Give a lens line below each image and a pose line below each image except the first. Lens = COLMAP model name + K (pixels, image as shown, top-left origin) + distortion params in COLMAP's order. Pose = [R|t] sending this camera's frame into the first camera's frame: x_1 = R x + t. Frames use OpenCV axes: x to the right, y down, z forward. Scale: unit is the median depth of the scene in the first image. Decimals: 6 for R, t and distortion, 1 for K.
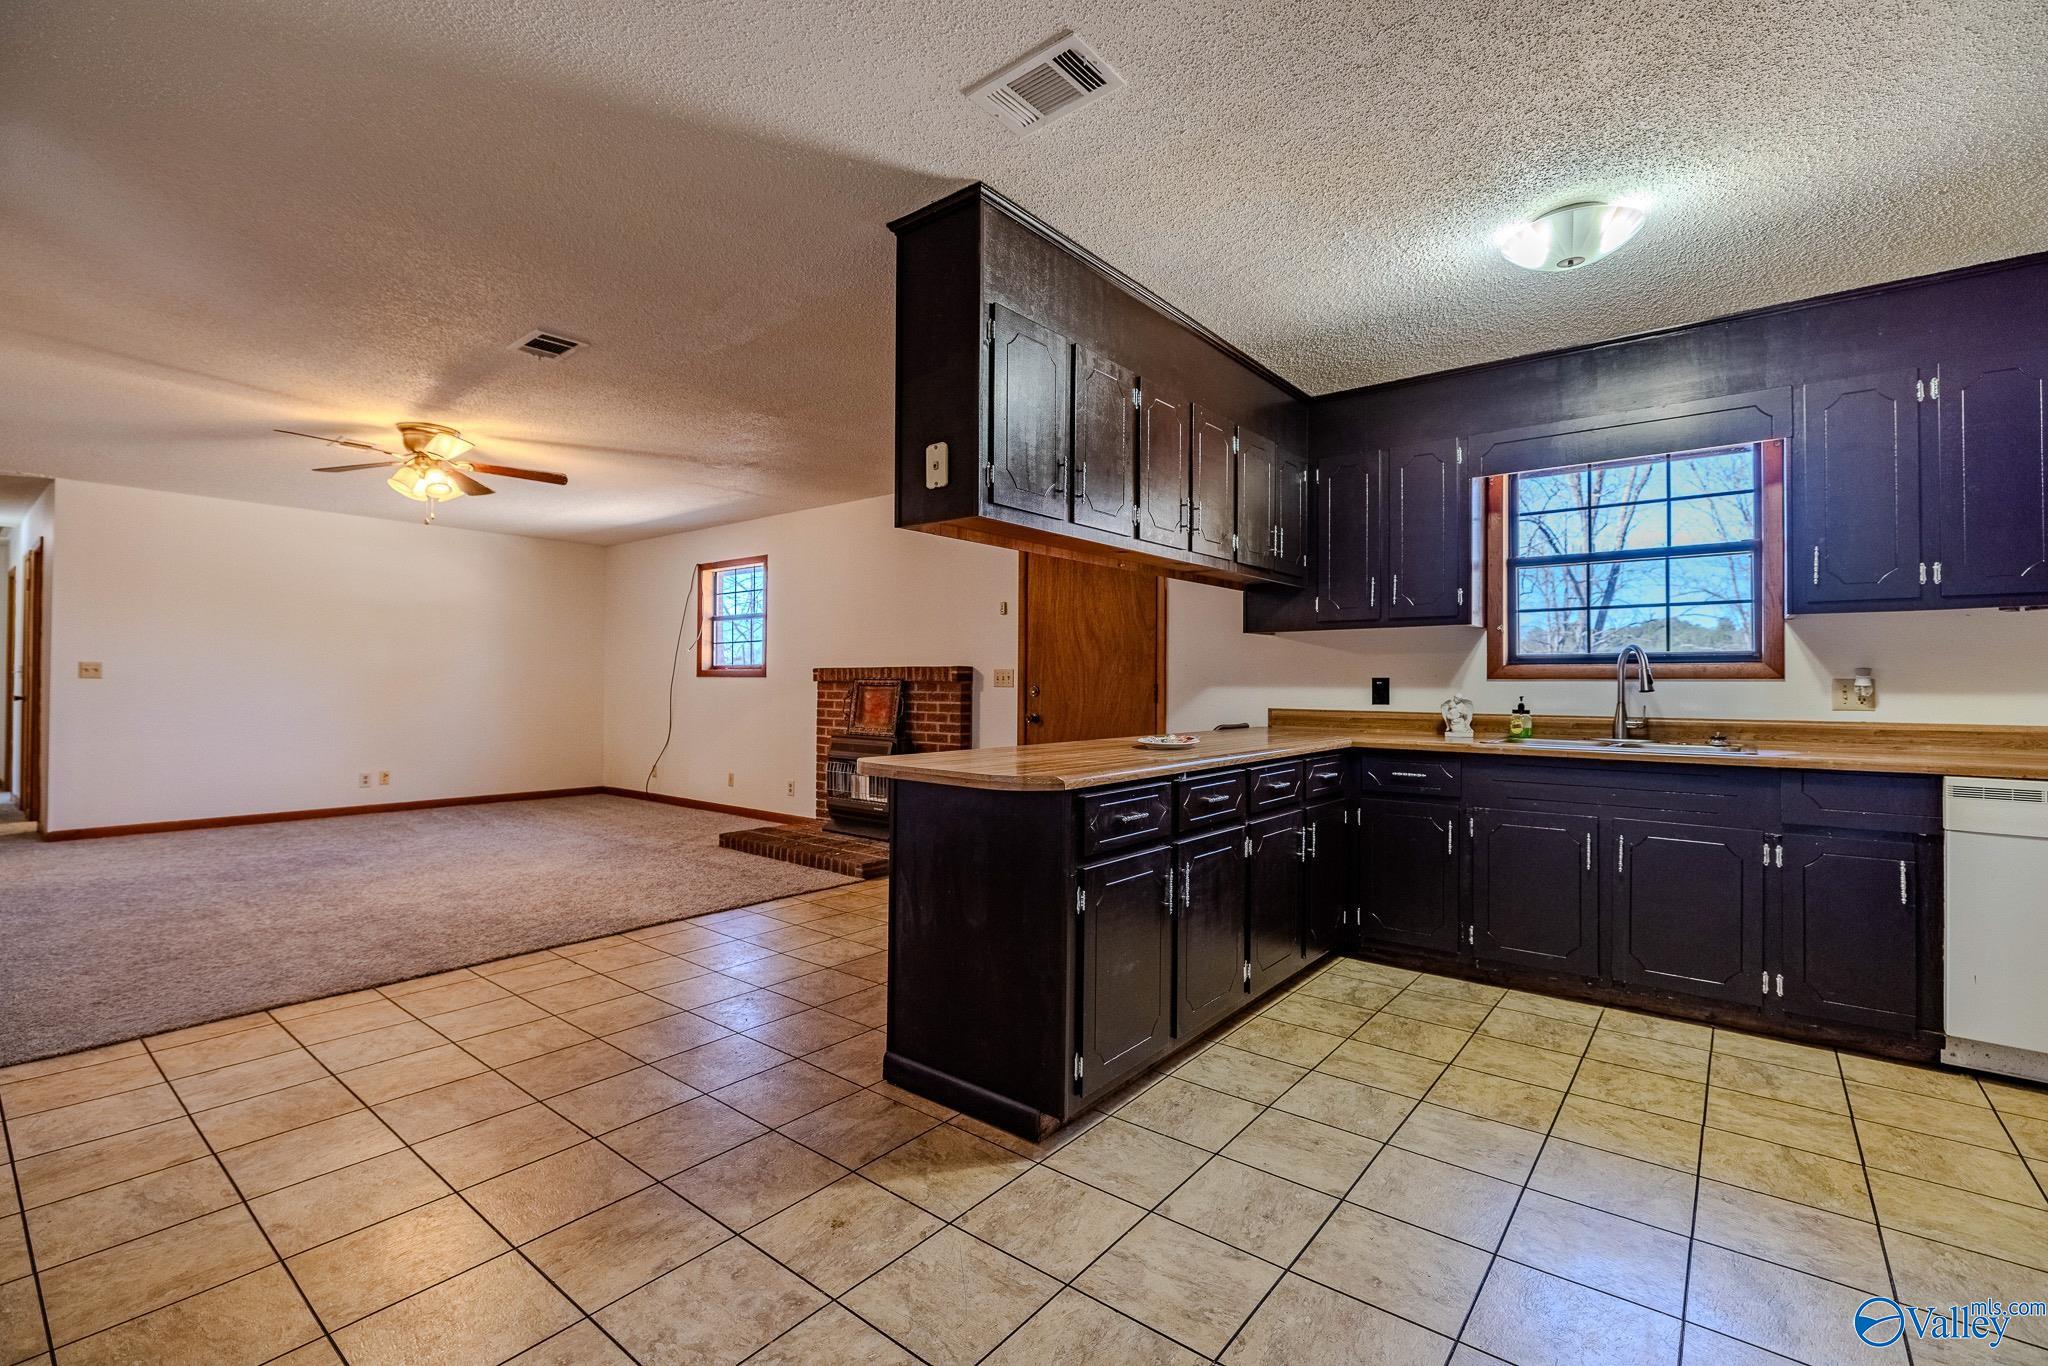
lens RADIAL K [[901.4, 0, 1026.0], [0, 901.4, 674.6], [0, 0, 1]] dist [-0.007777, 0.002025]
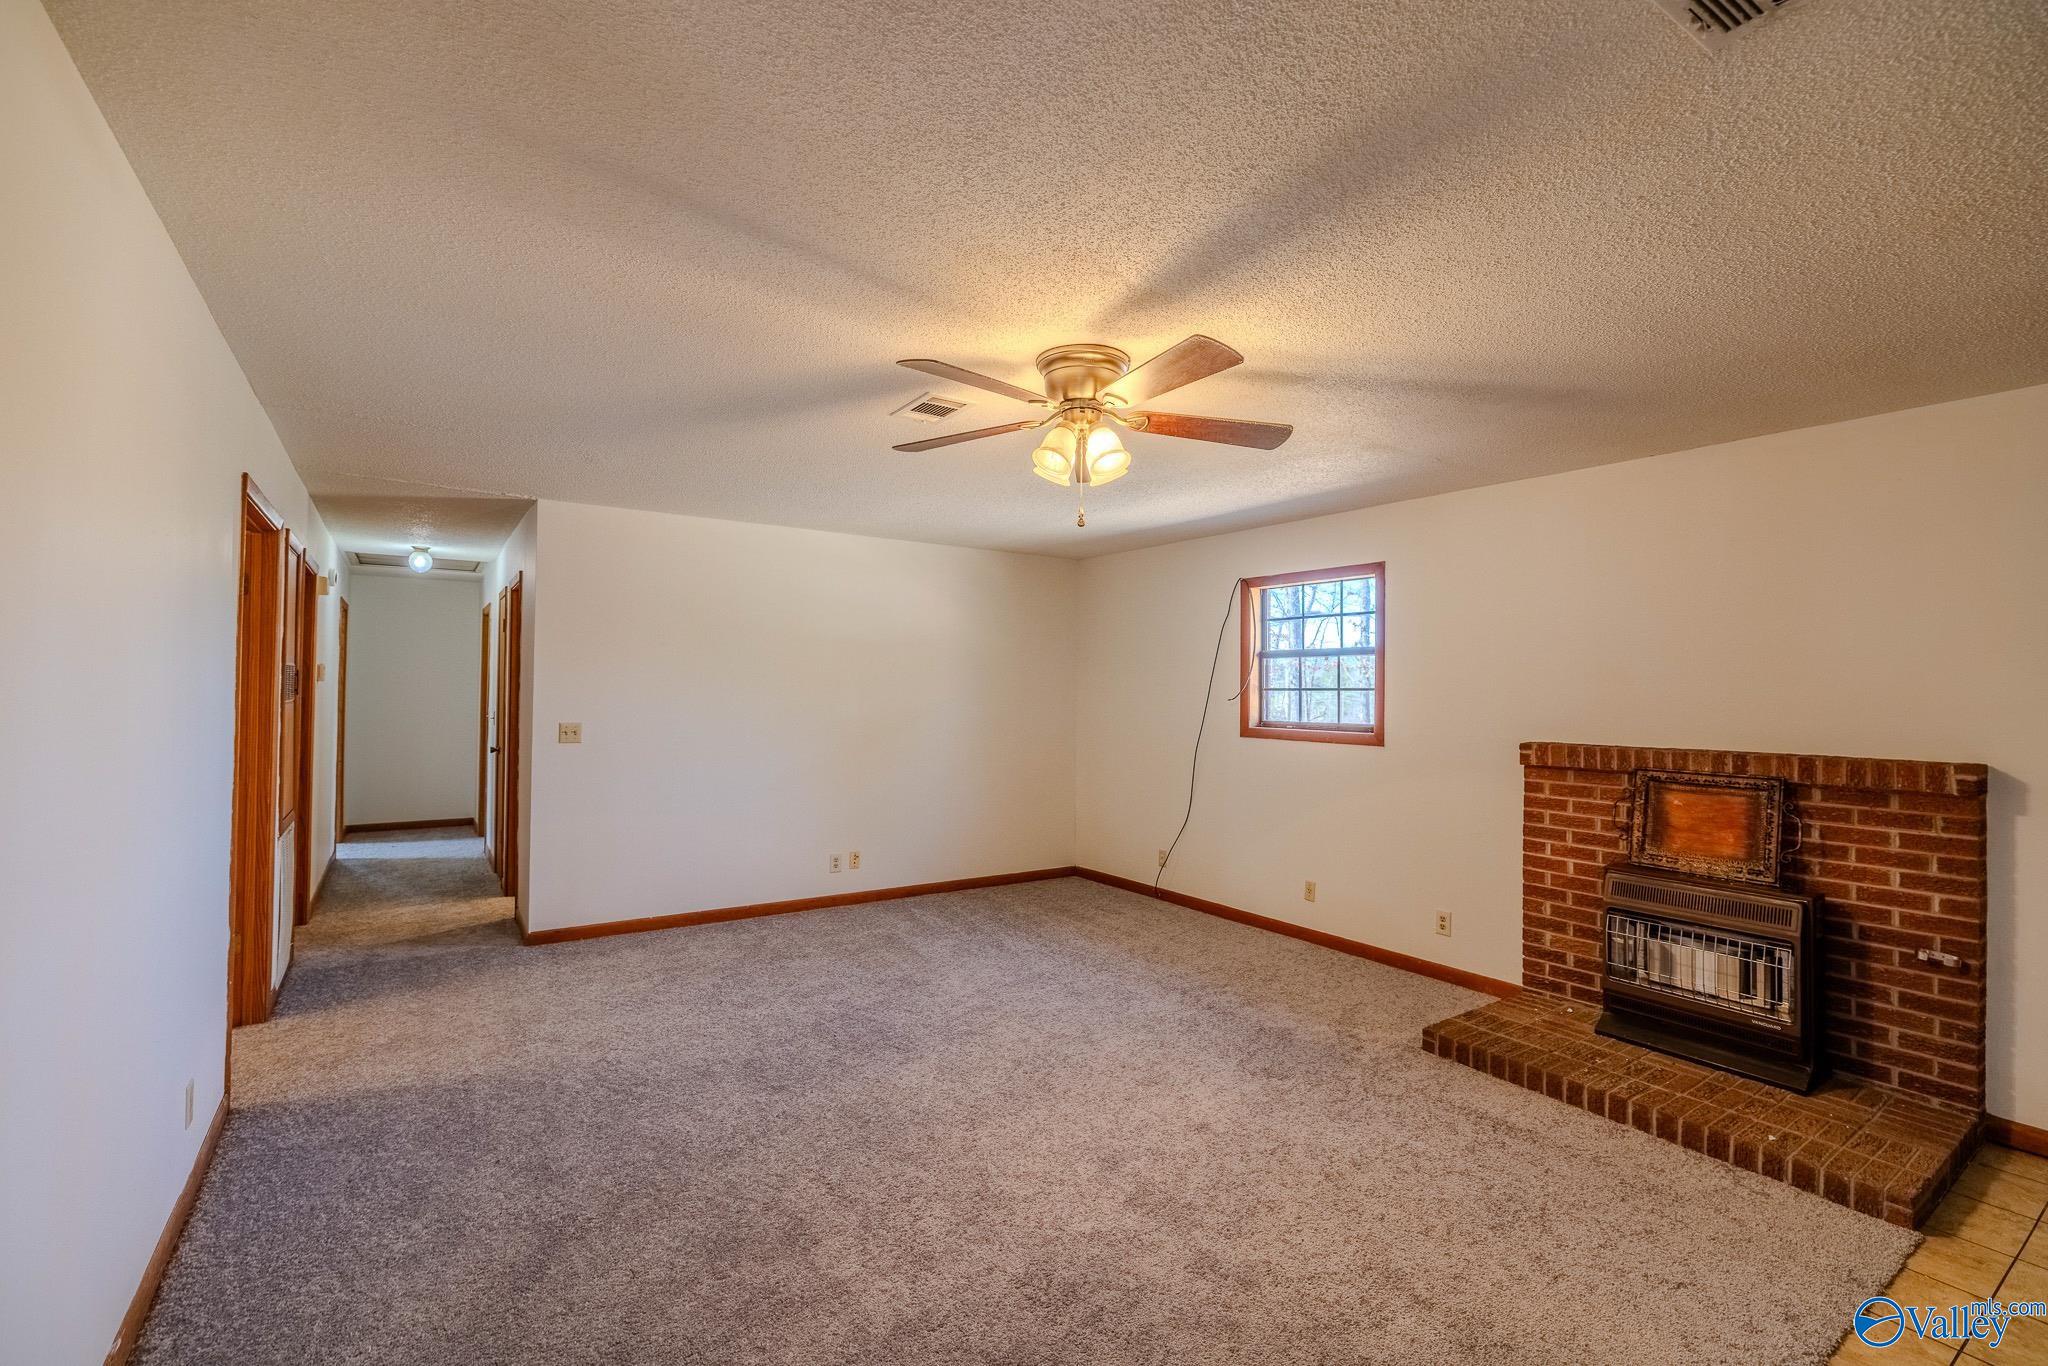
lens RADIAL K [[901.4, 0, 1023.9], [0, 901.4, 669.7], [0, 0, 1]] dist [-0.007777, 0.002025]
pose [[0.956364, -0.001806, -0.292172, -0.391090], [-0.002721, 0.999882, -0.015088, -0.048255], [0.292164, 0.015225, 0.956247, 0.323207]]
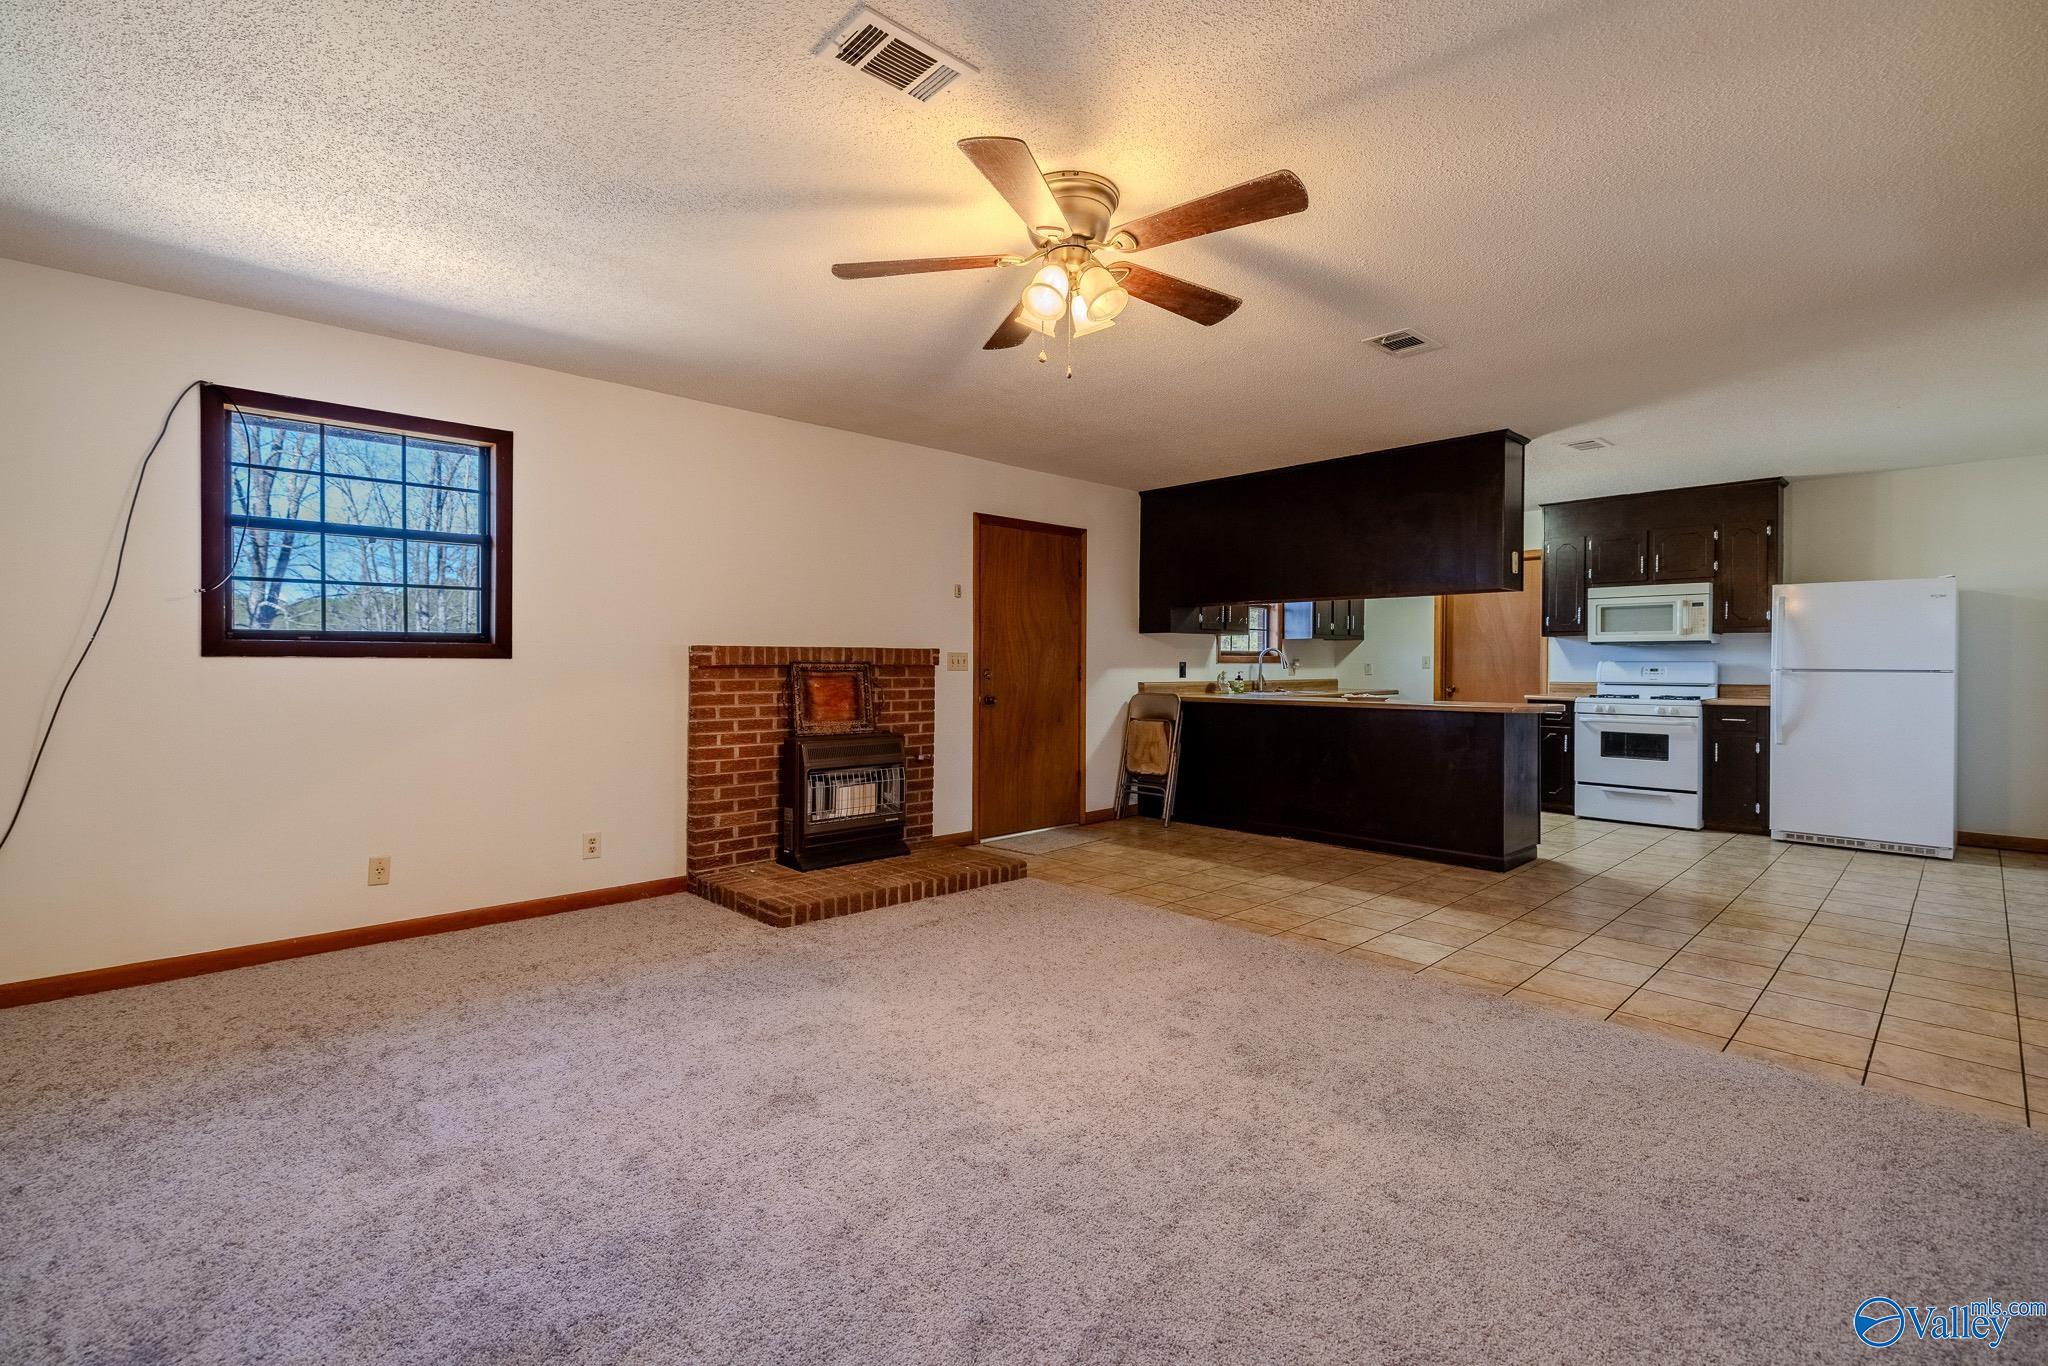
lens RADIAL K [[901.4, 0, 1027.4], [0, 901.4, 667.1], [0, 0, 1]] dist [-0.007777, 0.002025]
pose [[0.143619, -0.006902, 0.989609, -0.876358], [-0.009449, 0.999921, 0.008346, 0.000760], [-0.989588, -0.010550, 0.143542, 0.689180]]
